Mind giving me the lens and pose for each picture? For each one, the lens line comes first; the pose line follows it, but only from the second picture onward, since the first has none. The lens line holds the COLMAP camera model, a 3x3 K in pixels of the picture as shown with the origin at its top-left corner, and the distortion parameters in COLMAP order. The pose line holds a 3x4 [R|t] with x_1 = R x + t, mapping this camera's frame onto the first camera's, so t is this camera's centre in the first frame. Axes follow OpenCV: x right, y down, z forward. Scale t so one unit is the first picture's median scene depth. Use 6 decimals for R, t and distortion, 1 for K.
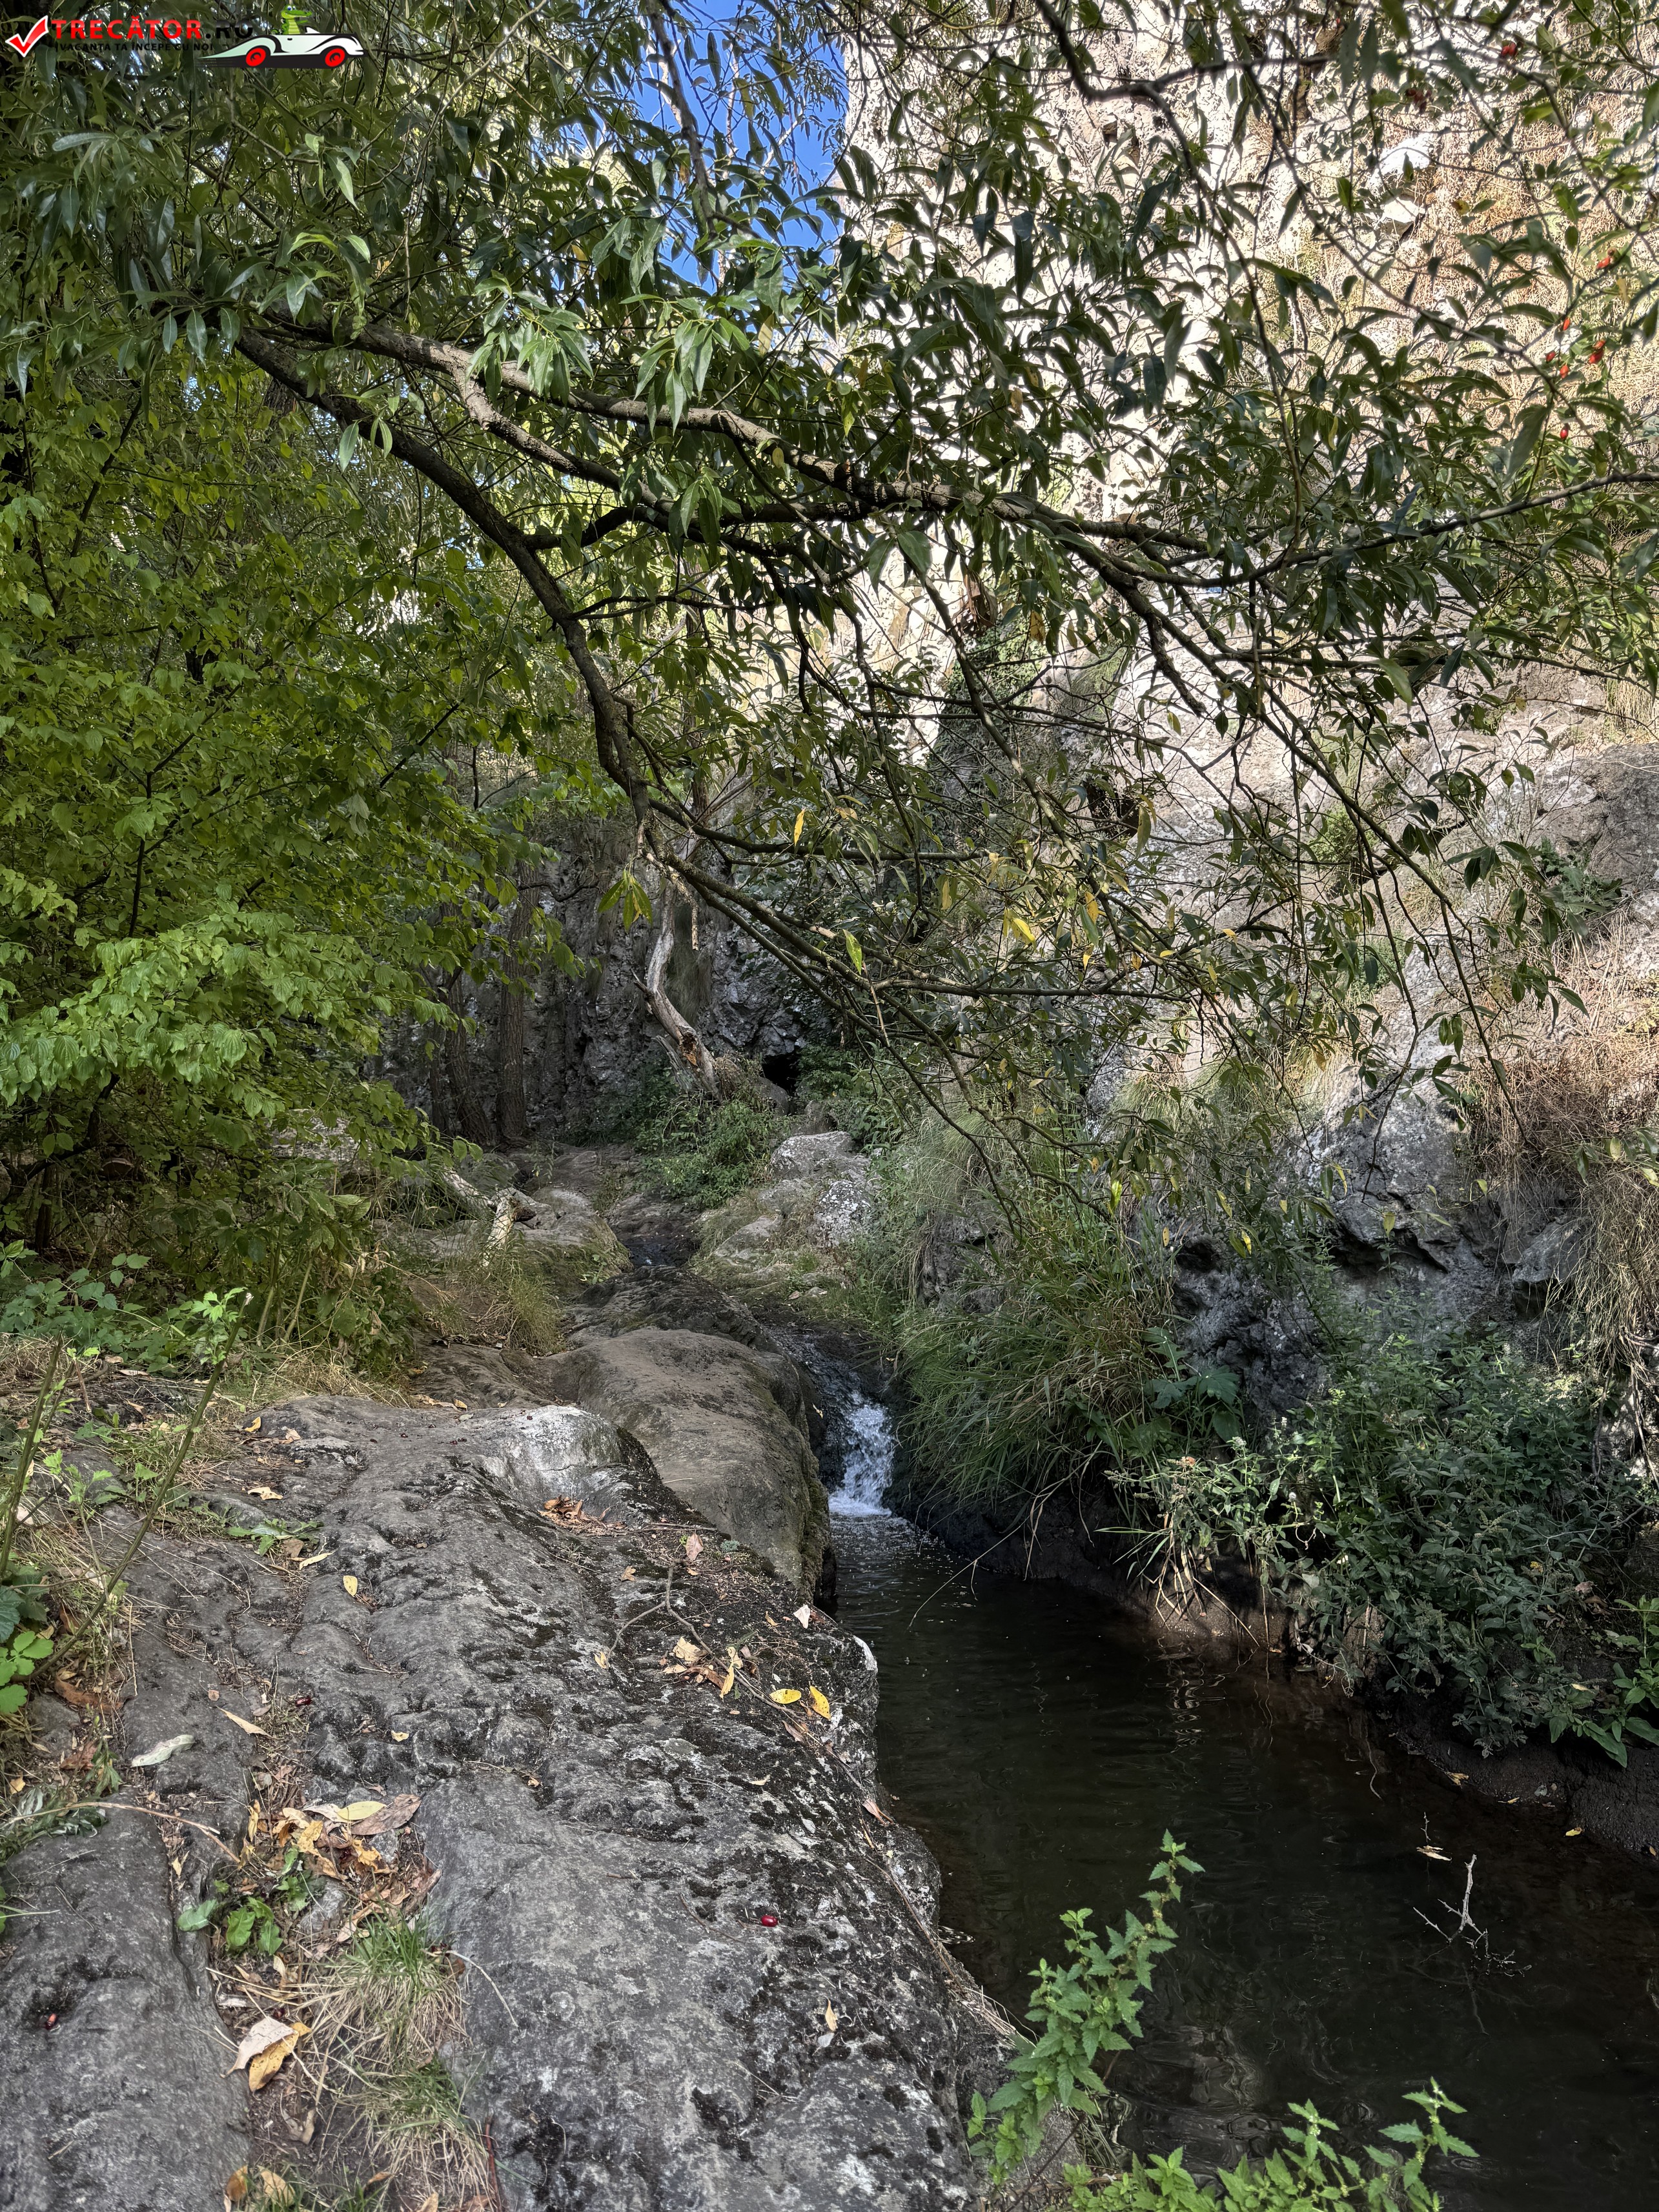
lens RADIAL K [[1556.0, 0, 821.1], [0, 1556.0, 1111.9], [0, 0, 1]] dist [0.042298, -0.047390]
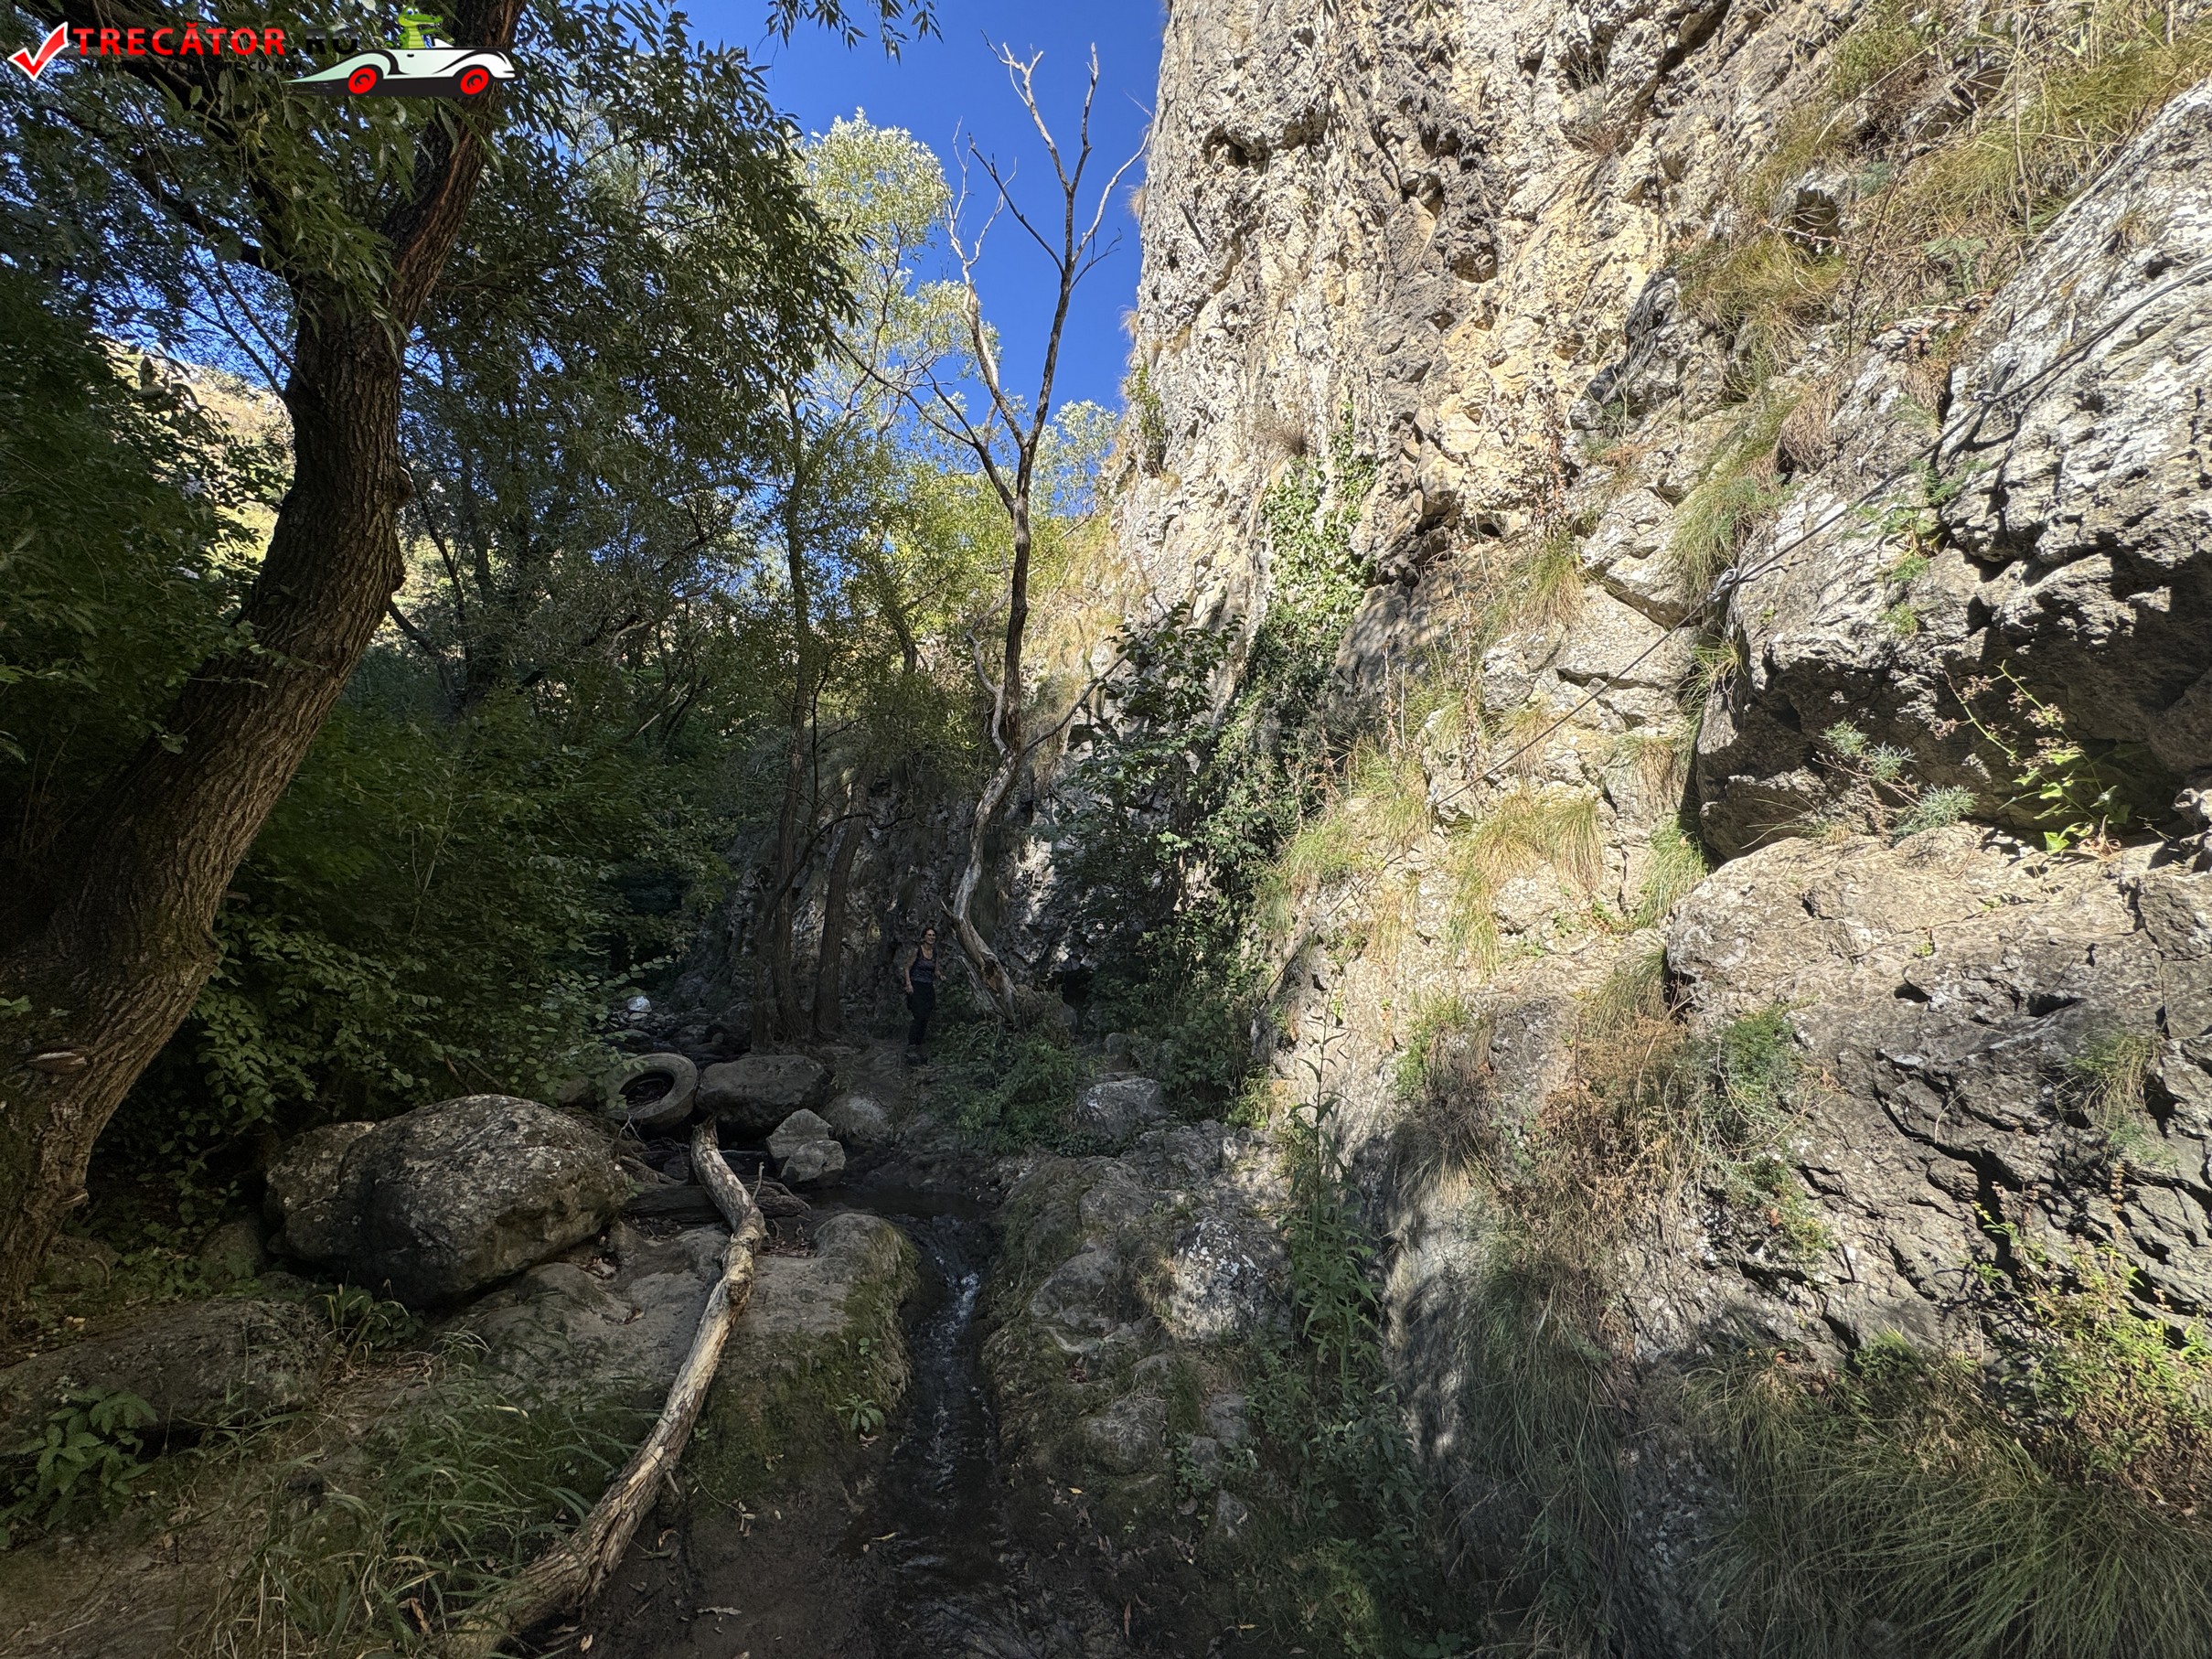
lens RADIAL K [[877.6, 0, 1121.4], [0, 877.6, 834.5], [0, 0, 1]] dist [0.000218, 0.000019]
pose [[0.995365, 0.046822, 0.084001, -0.051568], [-0.034832, 0.989693, -0.138907, -0.055073], [-0.089639, 0.135337, 0.986736, 0.401974]]
